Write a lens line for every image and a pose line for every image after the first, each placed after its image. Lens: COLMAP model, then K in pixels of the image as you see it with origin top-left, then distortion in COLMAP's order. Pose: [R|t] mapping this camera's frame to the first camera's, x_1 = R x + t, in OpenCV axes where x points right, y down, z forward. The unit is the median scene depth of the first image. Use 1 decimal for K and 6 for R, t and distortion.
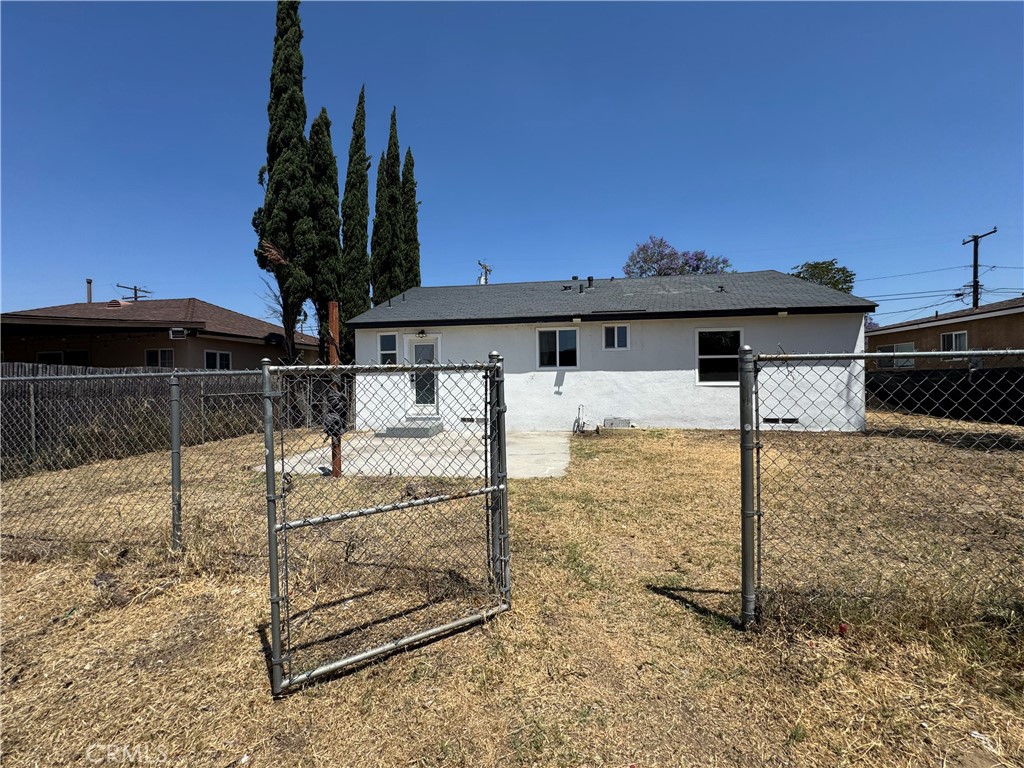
lens RADIAL K [[408.2, 0, 512.0], [0, 408.2, 384.0], [0, 0, 1]] dist [-0.004726, 0.000122]
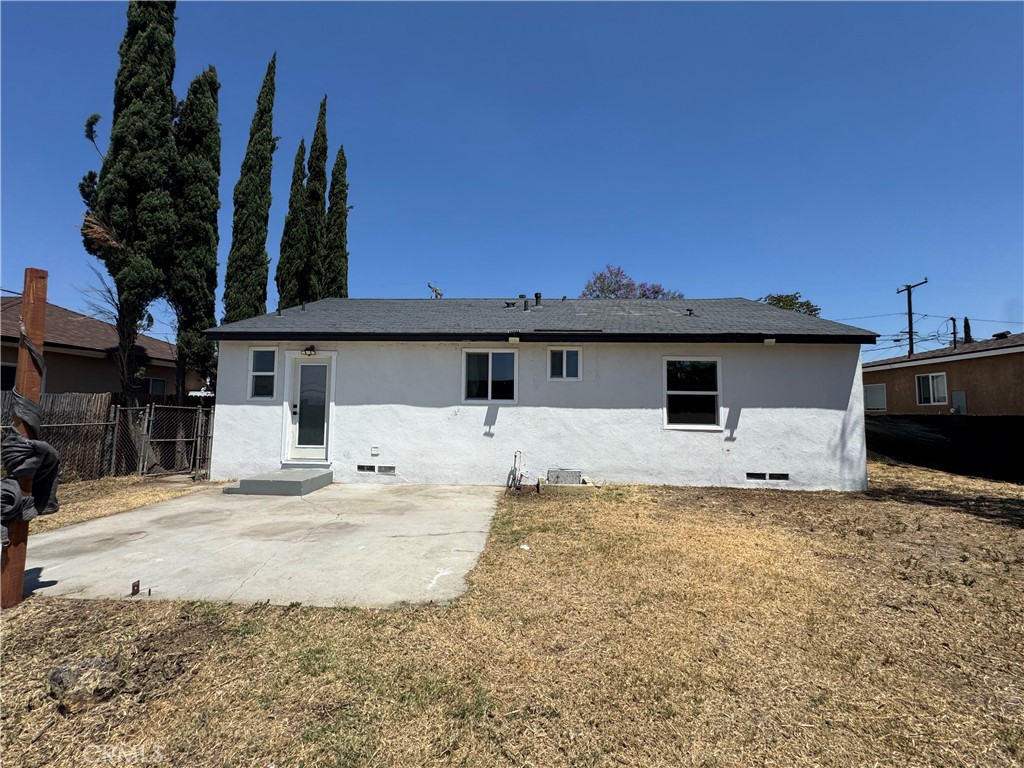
lens RADIAL K [[408.2, 0, 512.0], [0, 408.2, 384.0], [0, 0, 1]] dist [-0.004726, 0.000122]
pose [[0.994565, 0.031680, 0.099178, 0.074825], [-0.024011, 0.996697, -0.077585, -0.013161], [-0.101309, 0.074782, 0.992040, 0.227449]]
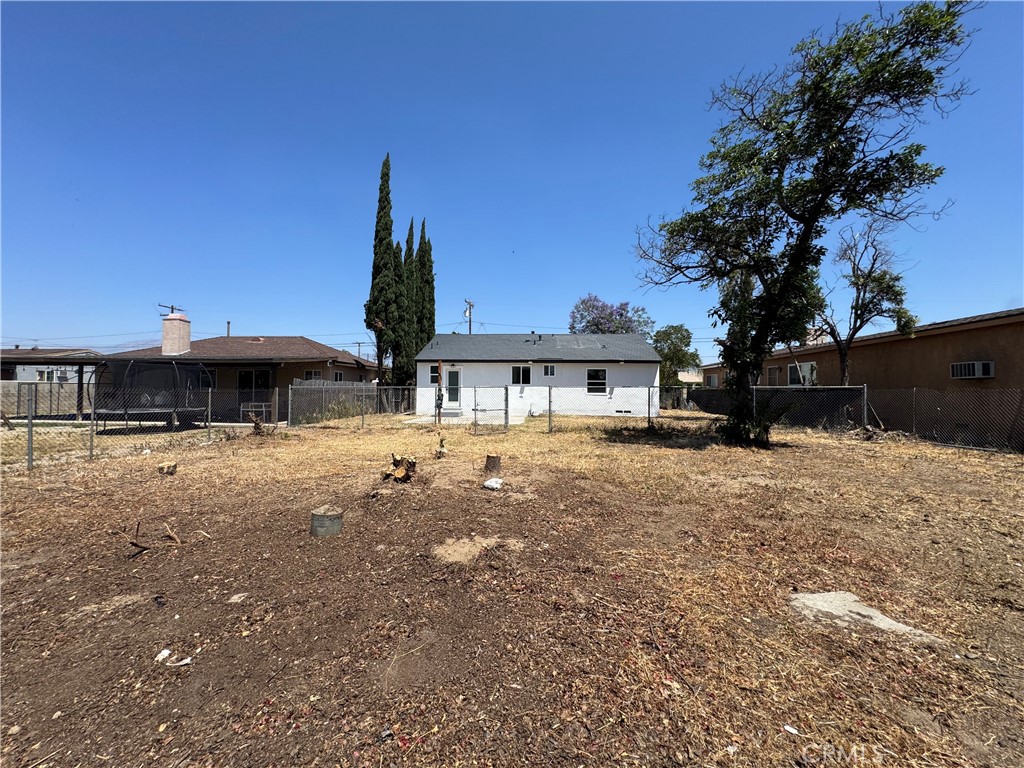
lens RADIAL K [[408.2, 0, 512.0], [0, 408.2, 384.0], [0, 0, 1]] dist [-0.004726, 0.000122]
pose [[0.996752, 0.021837, 0.077517, -0.087223], [-0.019652, 0.999391, -0.028836, 0.015767], [-0.078099, 0.027219, 0.996574, -0.984378]]
